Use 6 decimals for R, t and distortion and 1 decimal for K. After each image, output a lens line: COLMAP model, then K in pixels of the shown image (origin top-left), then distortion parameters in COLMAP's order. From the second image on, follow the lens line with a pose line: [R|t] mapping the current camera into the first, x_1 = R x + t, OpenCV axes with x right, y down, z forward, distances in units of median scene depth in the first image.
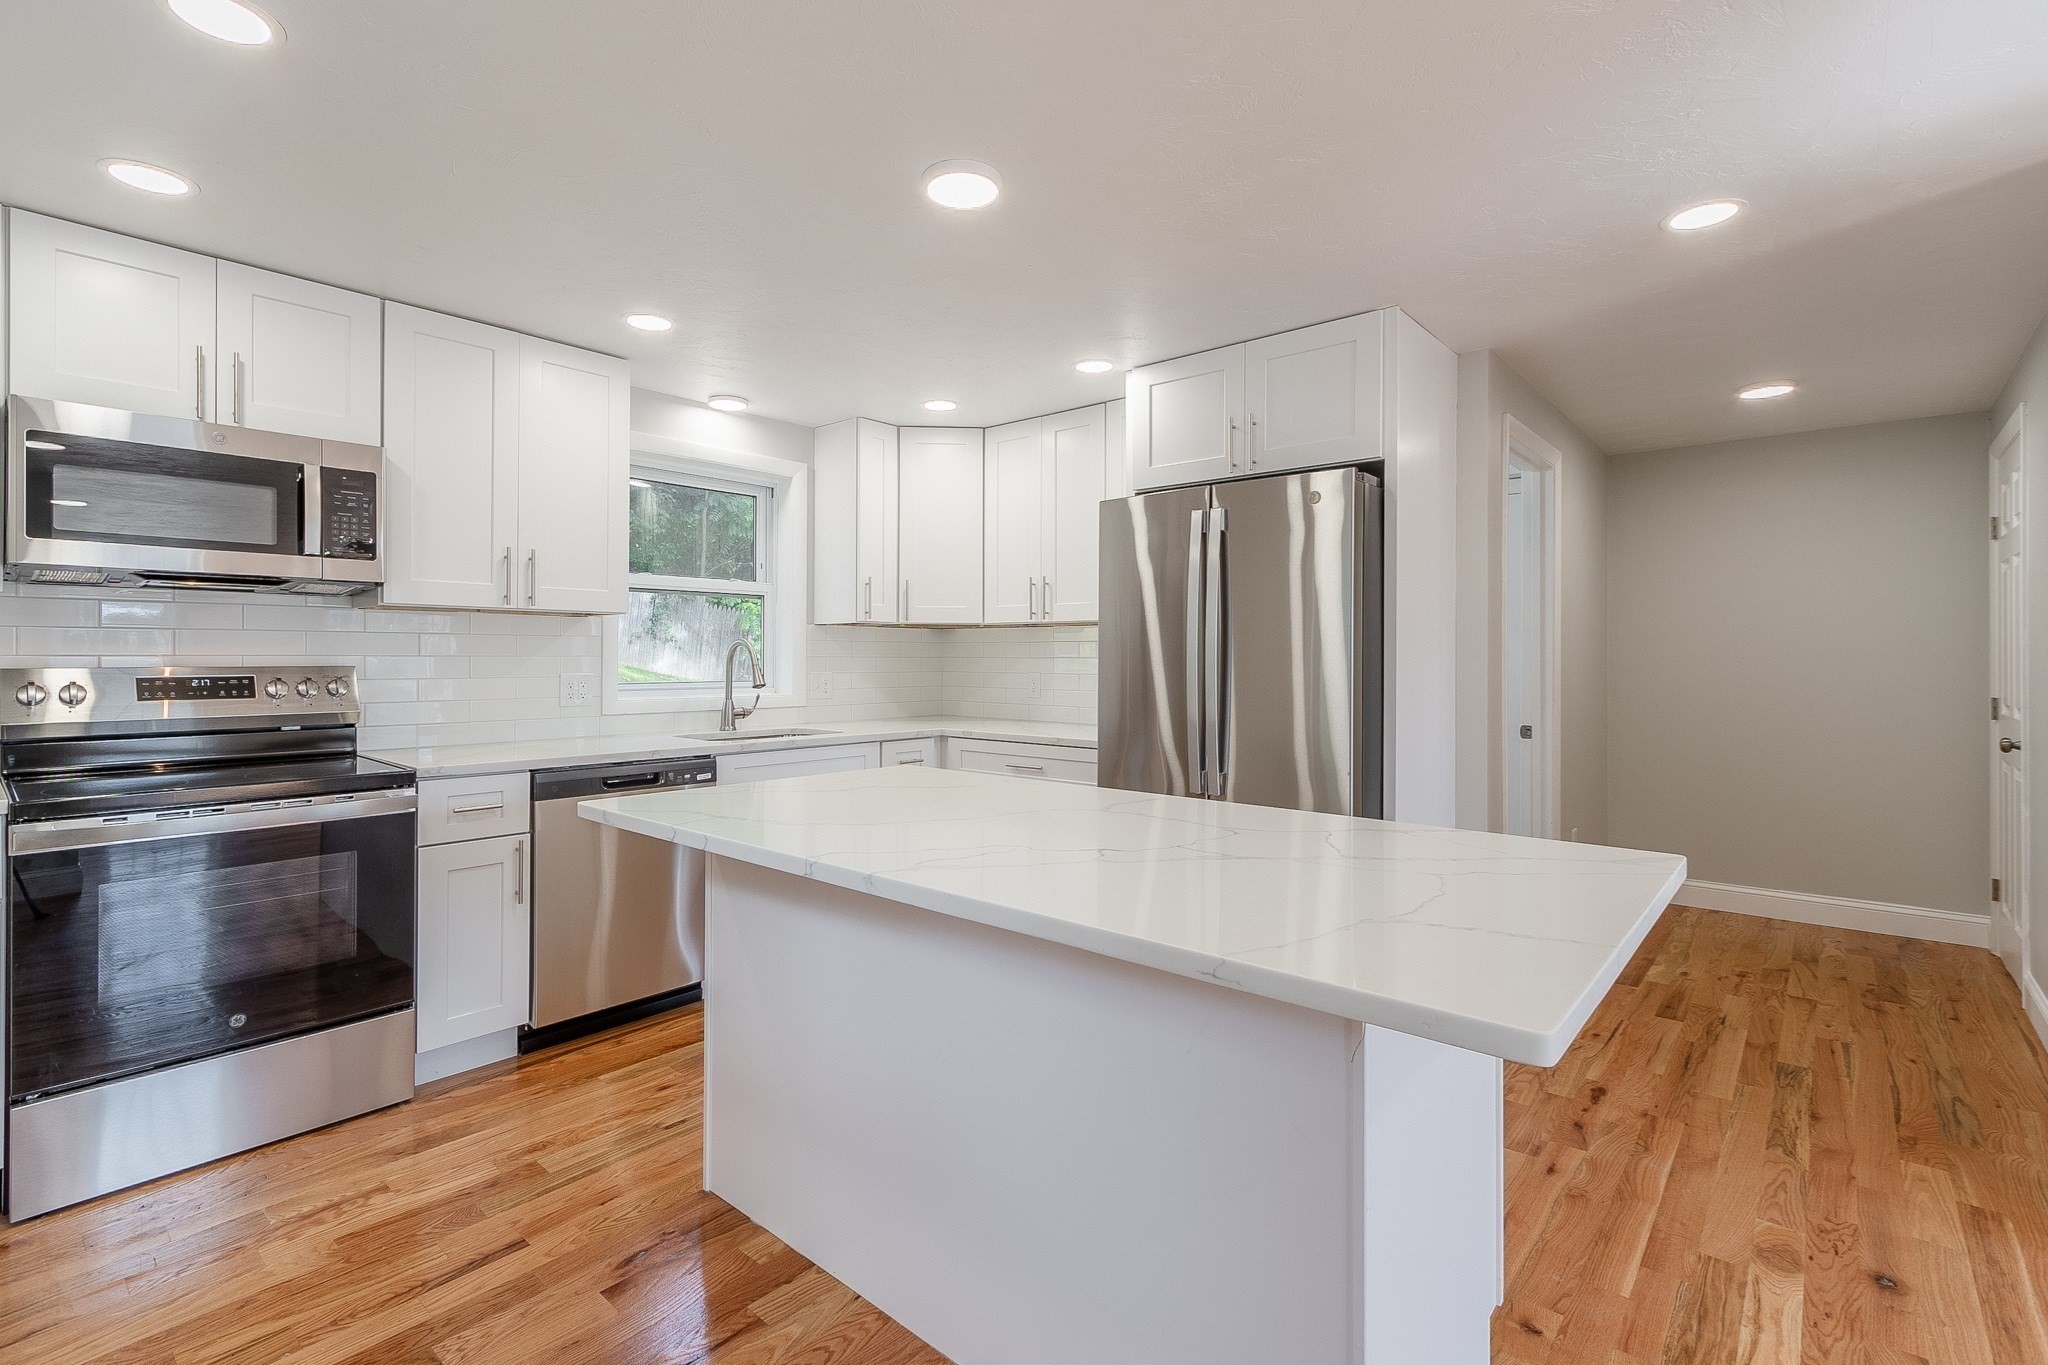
lens RADIAL K [[930.5, 0, 1015.7], [0, 930.5, 655.6], [0, 0, 1]] dist [0.000512, -0.000031]
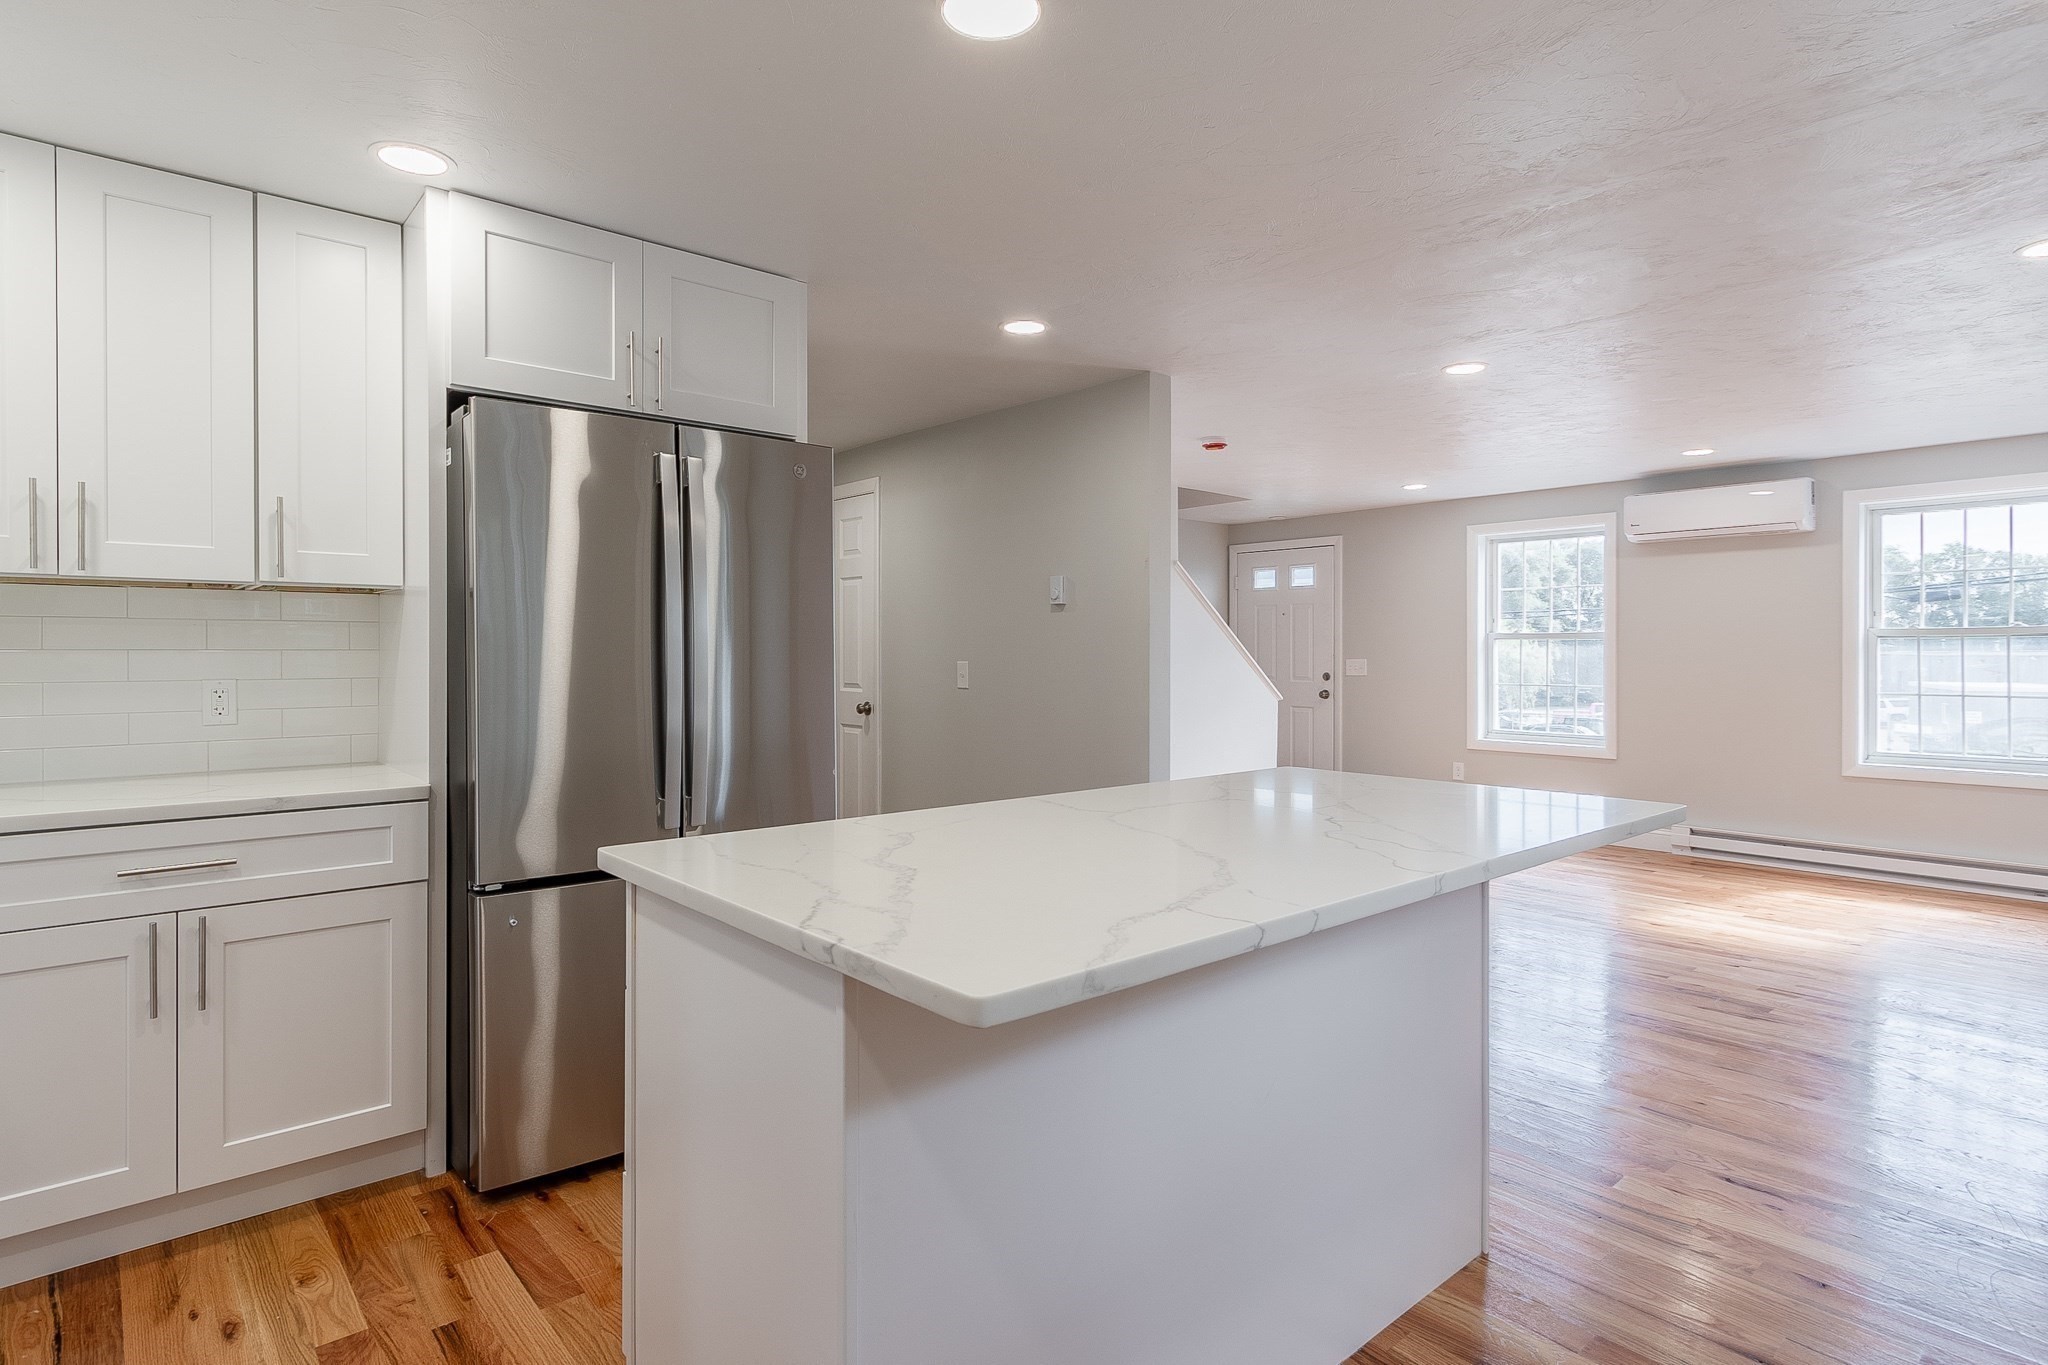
lens RADIAL K [[1073.1, 0, 1015.3], [0, 1073.1, 647.7], [0, 0, 1]] dist [0.006491, 0.000969]
pose [[0.153415, 0.000156, 0.988162, -0.655431], [-0.005723, 0.999983, 0.000731, -0.002628], [-0.988145, -0.005767, 0.153413, 0.626534]]
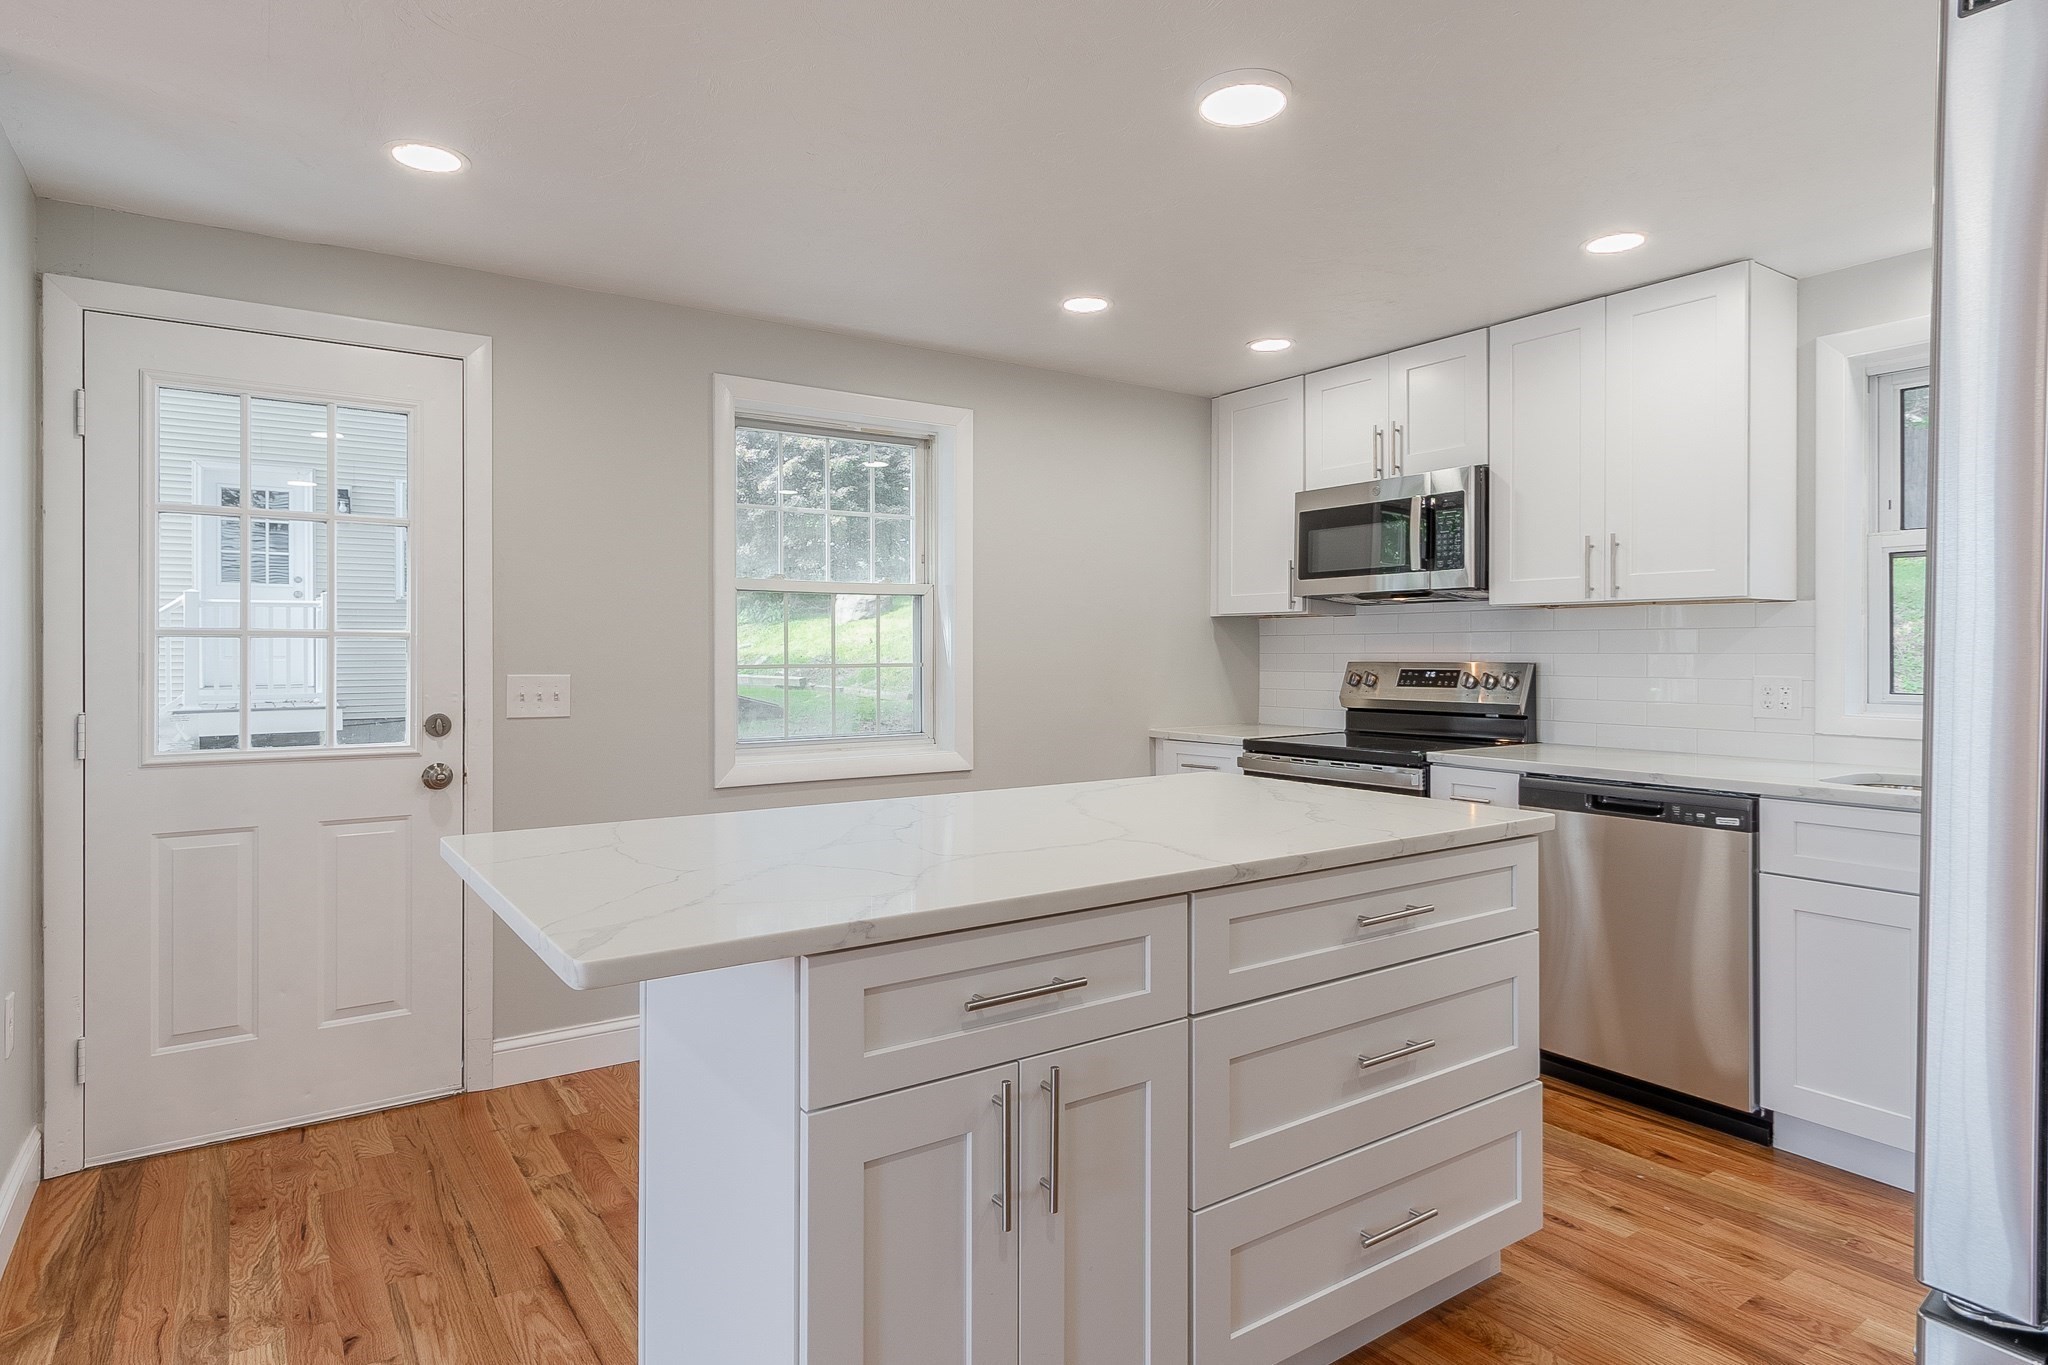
lens RADIAL K [[1137.9, 0, 1023.7], [0, 1137.9, 652.3], [0, 0, 1]] dist [0.014782, 0.000434]
pose [[-0.240913, 0.000755, -0.970546, 0.743909], [0.005216, 0.999986, -0.000516, -0.003167], [0.970533, -0.005186, -0.240913, 0.782404]]
